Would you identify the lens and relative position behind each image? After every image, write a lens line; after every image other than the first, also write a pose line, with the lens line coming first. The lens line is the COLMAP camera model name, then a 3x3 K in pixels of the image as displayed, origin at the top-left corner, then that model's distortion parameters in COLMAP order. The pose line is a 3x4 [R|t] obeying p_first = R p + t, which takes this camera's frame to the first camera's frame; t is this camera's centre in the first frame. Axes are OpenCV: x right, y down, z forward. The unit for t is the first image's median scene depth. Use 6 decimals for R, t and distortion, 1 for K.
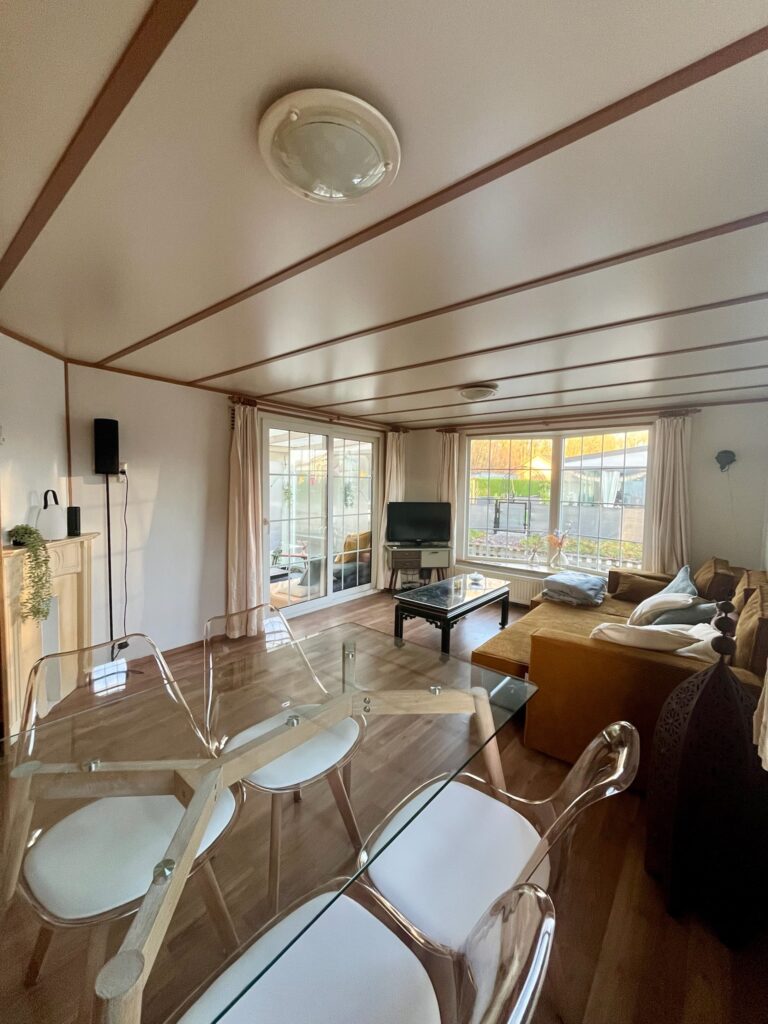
lens RADIAL K [[413.7, 0, 383.0], [0, 413.7, 507.3], [0, 0, 1]] dist [-0.005884, 0.000133]
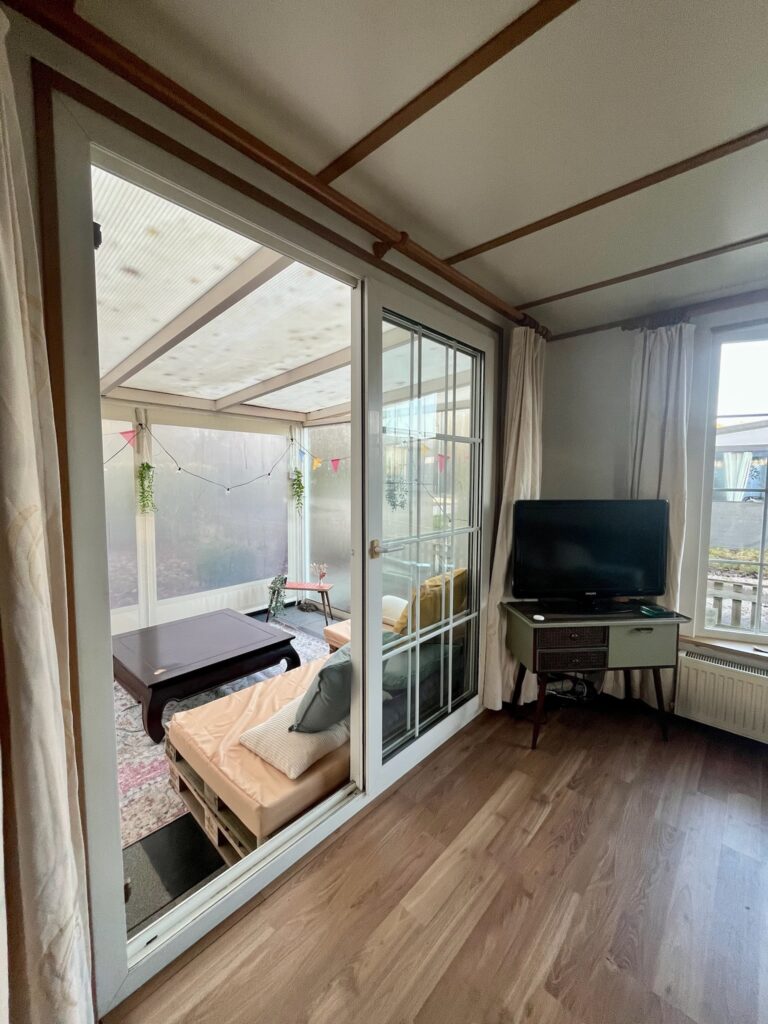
lens RADIAL K [[413.7, 0, 383.0], [0, 413.7, 507.3], [0, 0, 1]] dist [-0.005884, 0.000133]
pose [[0.997759, -0.008354, -0.066394, -0.087970], [0.009134, 0.999893, 0.011464, -0.011474], [0.066291, -0.012045, 0.997728, 0.579397]]
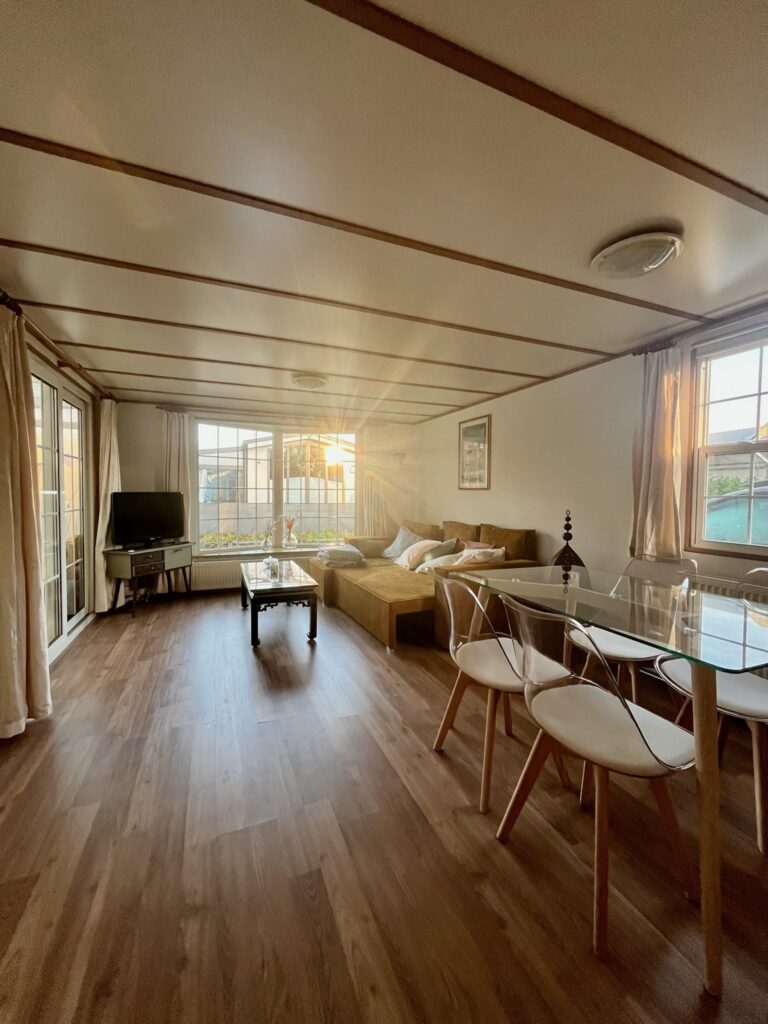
lens RADIAL K [[413.7, 0, 383.0], [0, 413.7, 507.3], [0, 0, 1]] dist [-0.005884, 0.000133]
pose [[0.482946, -0.047303, 0.874371, -0.398102], [0.052006, 0.998327, 0.025284, 0.020359], [-0.874104, 0.033261, 0.484598, 0.205360]]
